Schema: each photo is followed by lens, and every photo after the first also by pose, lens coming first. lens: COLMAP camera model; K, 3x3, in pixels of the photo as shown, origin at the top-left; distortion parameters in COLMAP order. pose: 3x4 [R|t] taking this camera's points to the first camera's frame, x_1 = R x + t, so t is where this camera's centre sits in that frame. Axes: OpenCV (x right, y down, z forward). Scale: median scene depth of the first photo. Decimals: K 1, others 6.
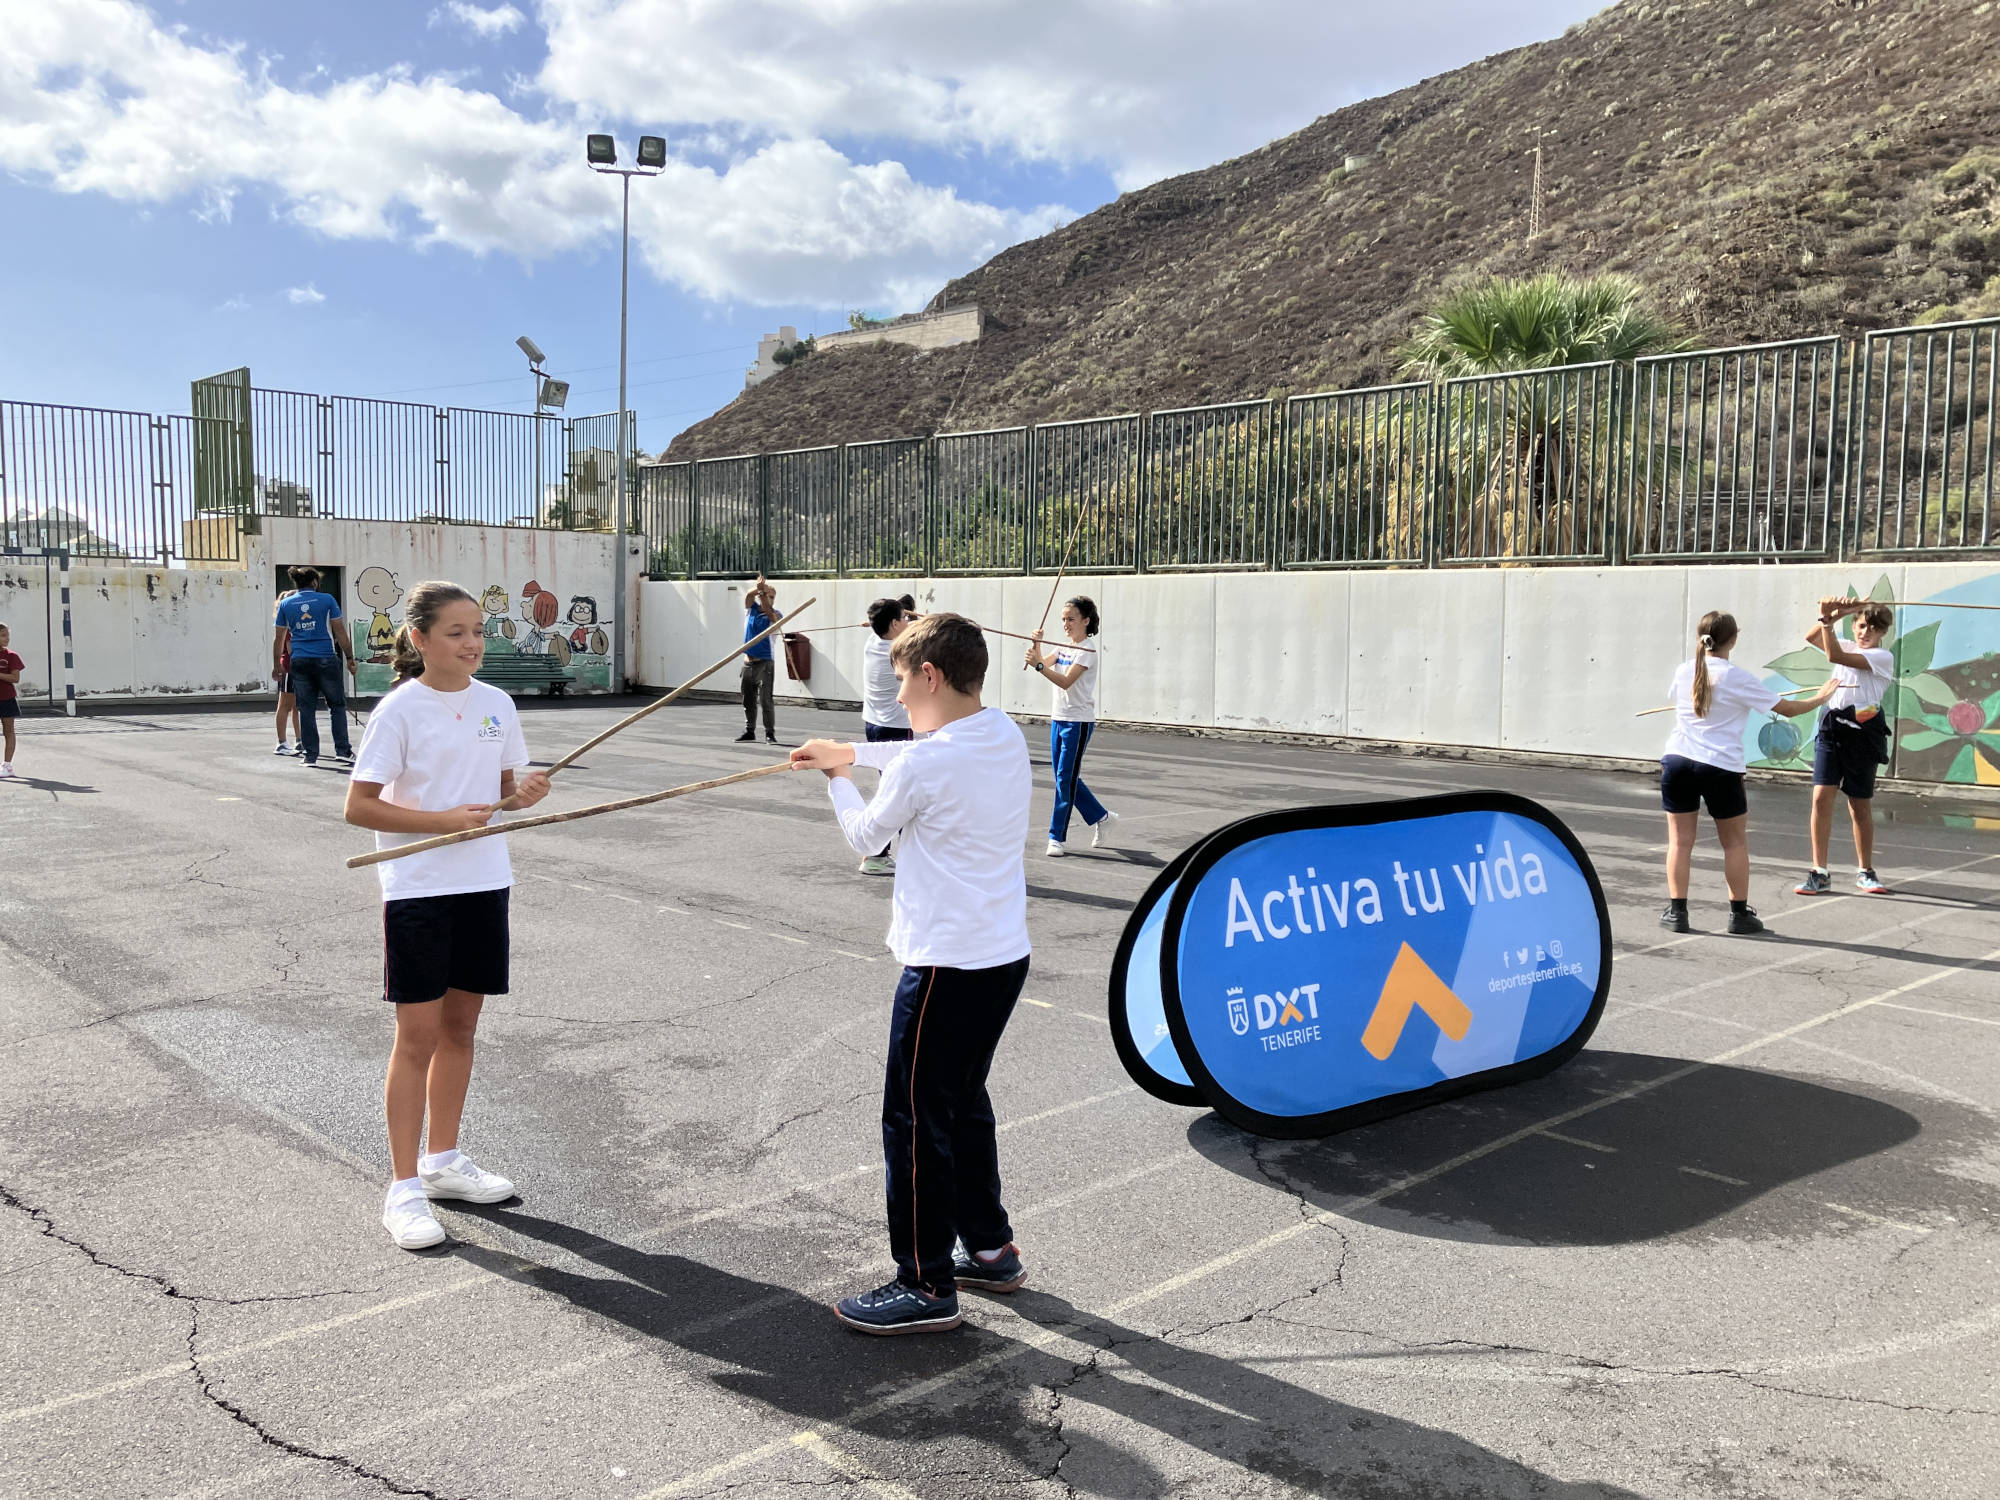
lens RADIAL K [[1634.2, 0, 1002.7], [0, 1634.2, 723.9], [0, 0, 1]] dist [0.012813, -0.006349]
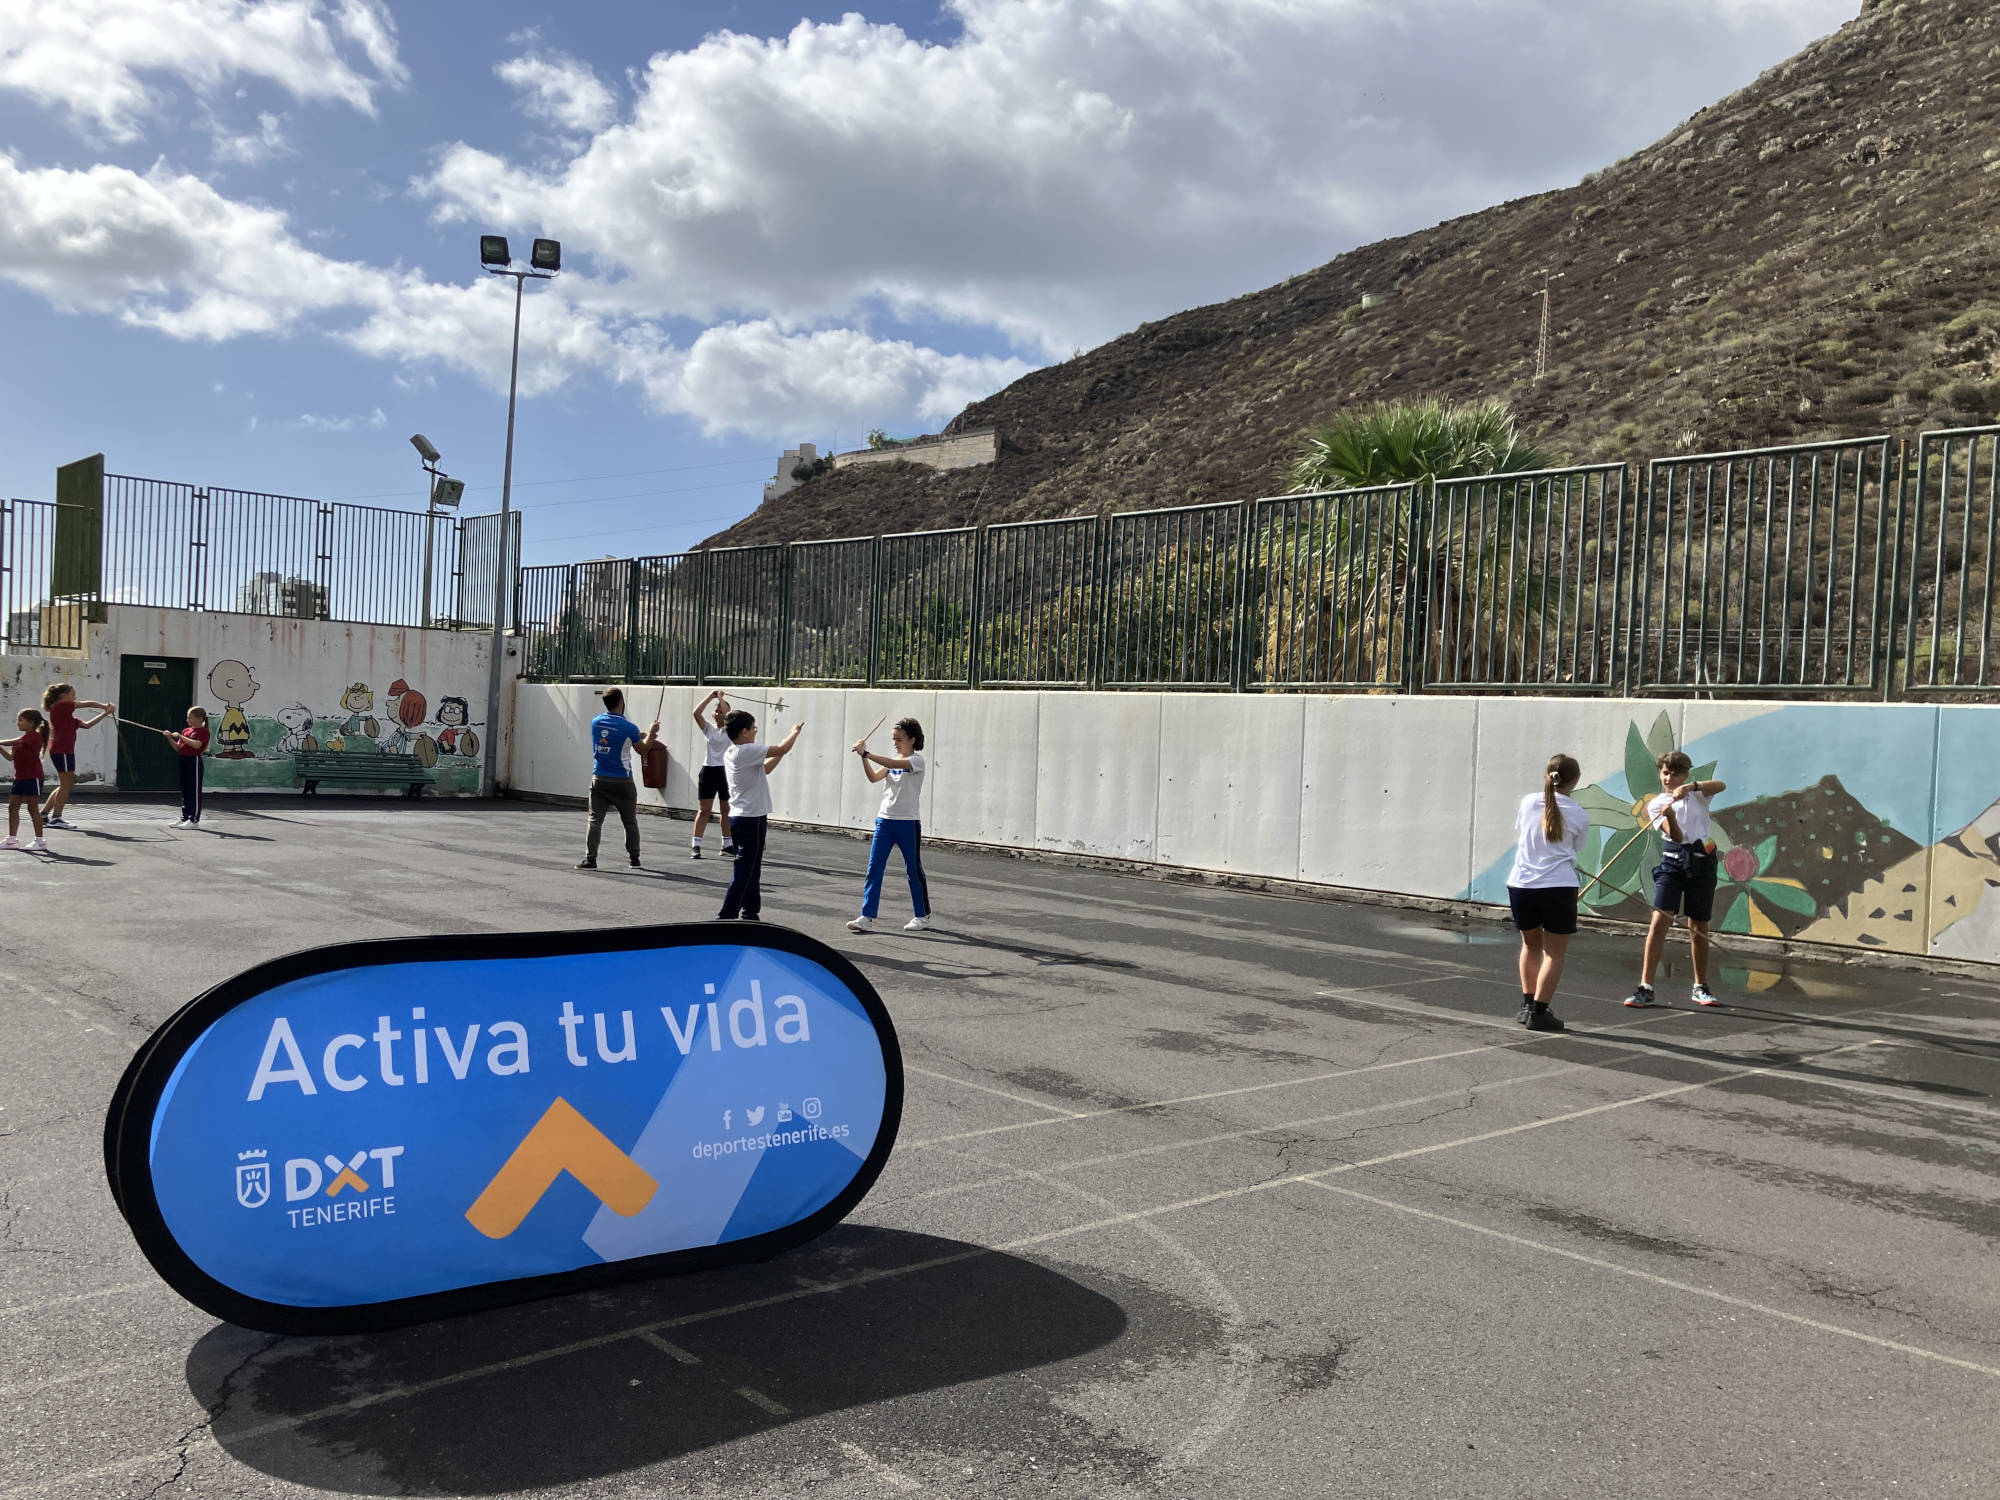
lens RADIAL K [[1631.7, 0, 1002.0], [0, 1631.7, 762.5], [0, 0, 1]] dist [0.003883, 0.024200]
pose [[0.999476, 0.031346, -0.008128, 0.008631], [-0.031707, 0.998300, -0.048900, -0.000121], [0.006581, 0.049132, 0.998771, 0.002605]]
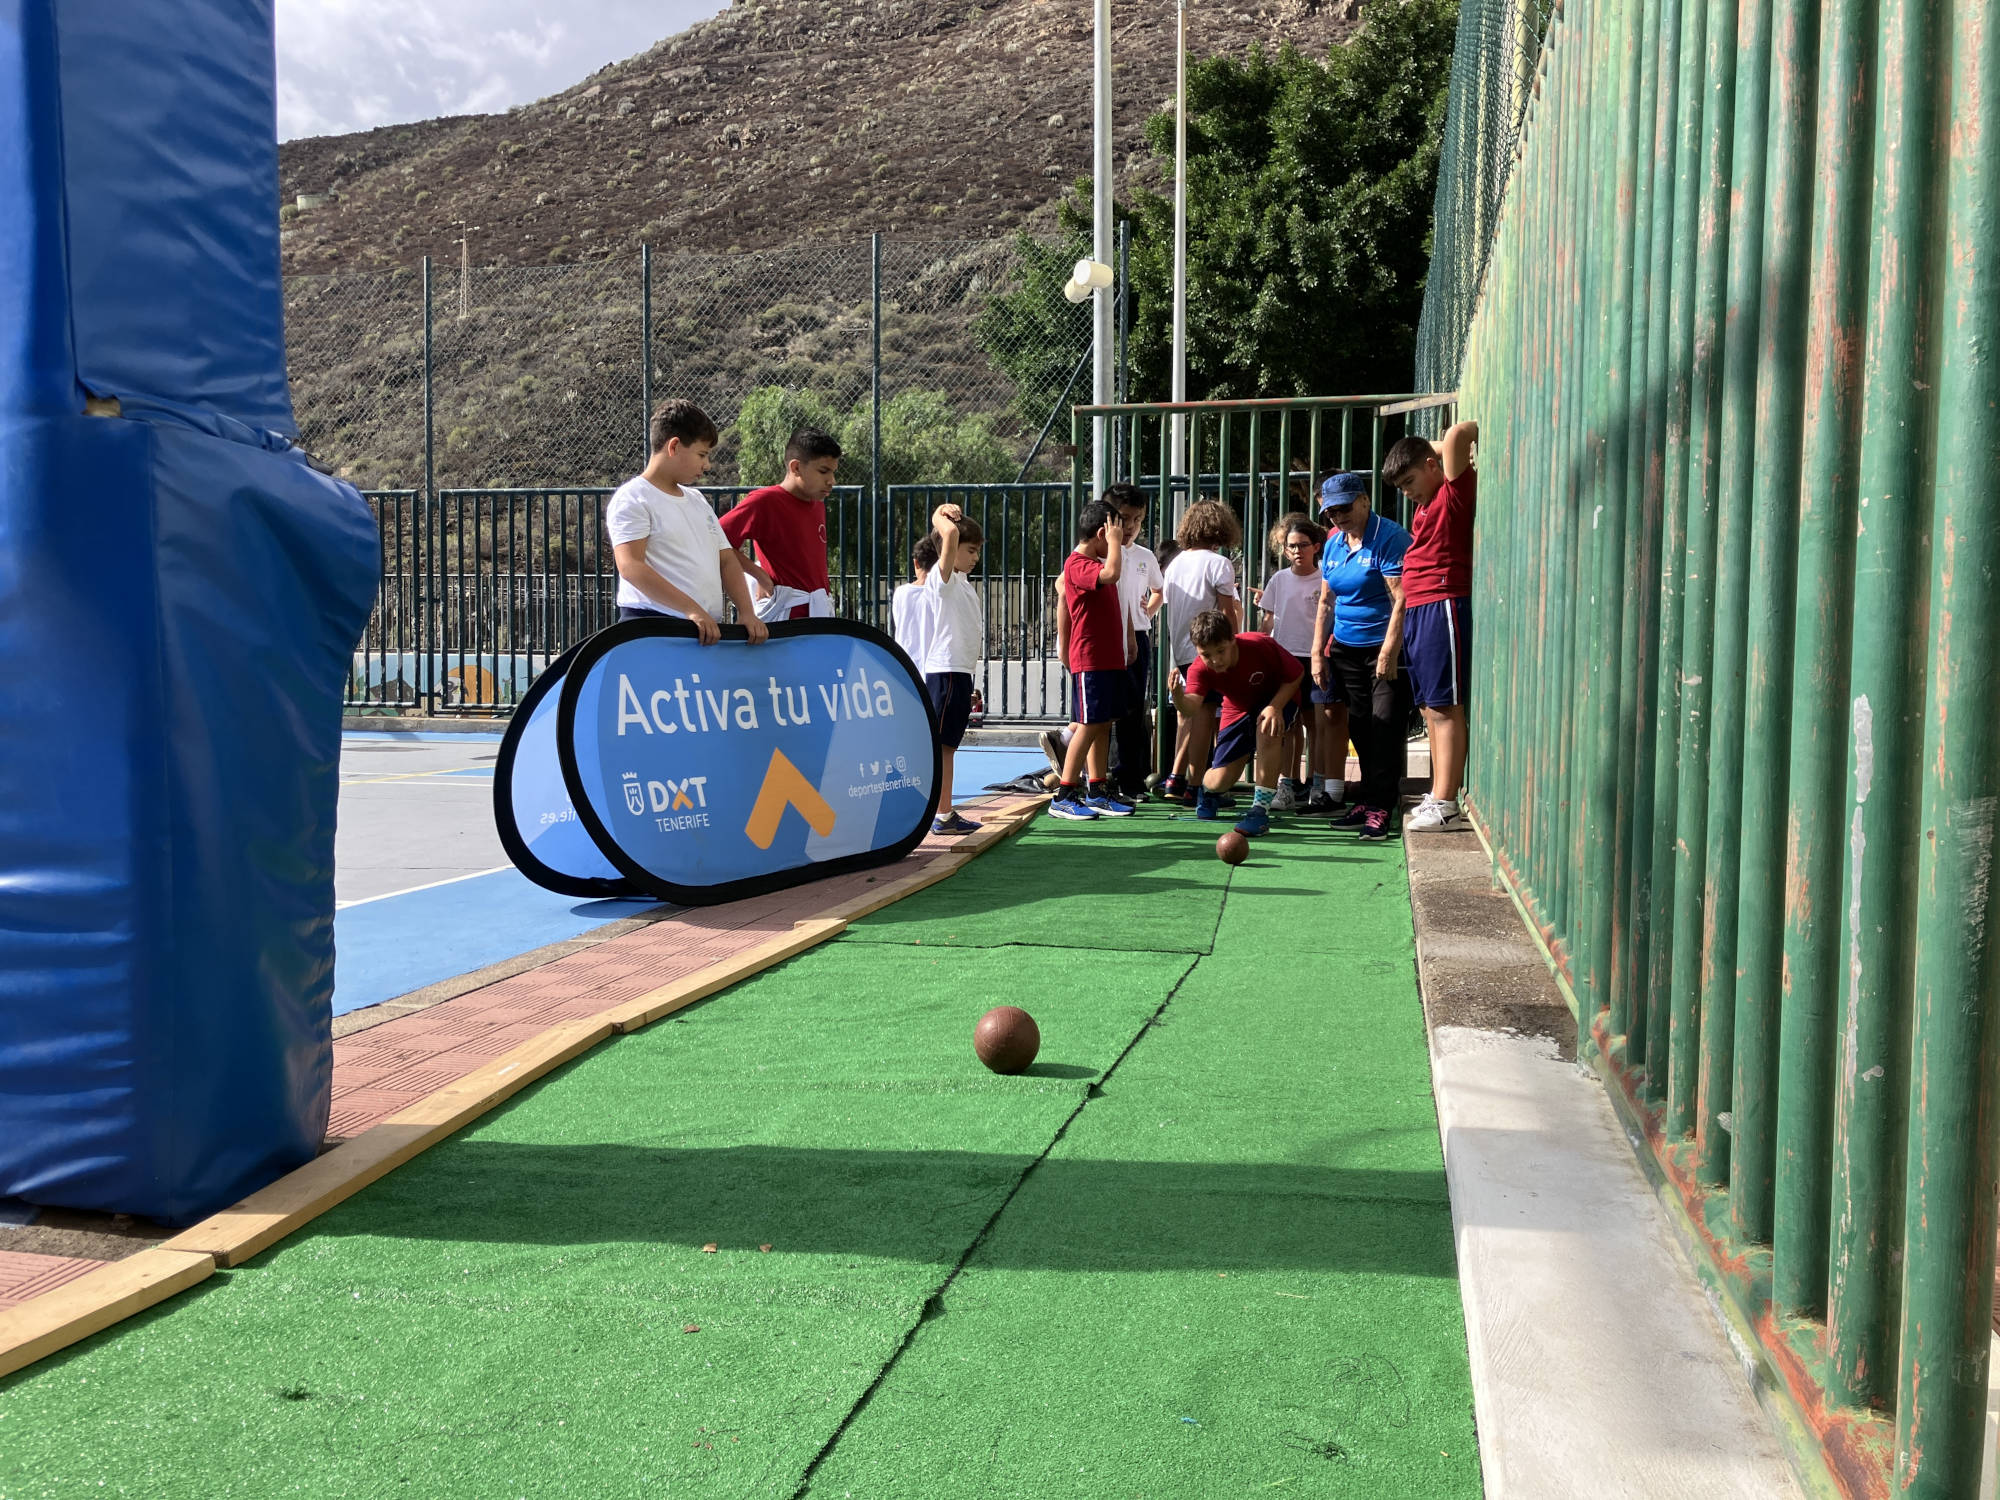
lens RADIAL K [[1563.3, 0, 974.4], [0, 1563.3, 744.5], [0, 0, 1]] dist [0.001853, 0.000617]
pose [[0.827041, -0.040269, 0.560697, -0.005366], [0.040606, 0.999105, 0.011860, 0.003206], [-0.560672, 0.012959, 0.827936, -0.106325]]
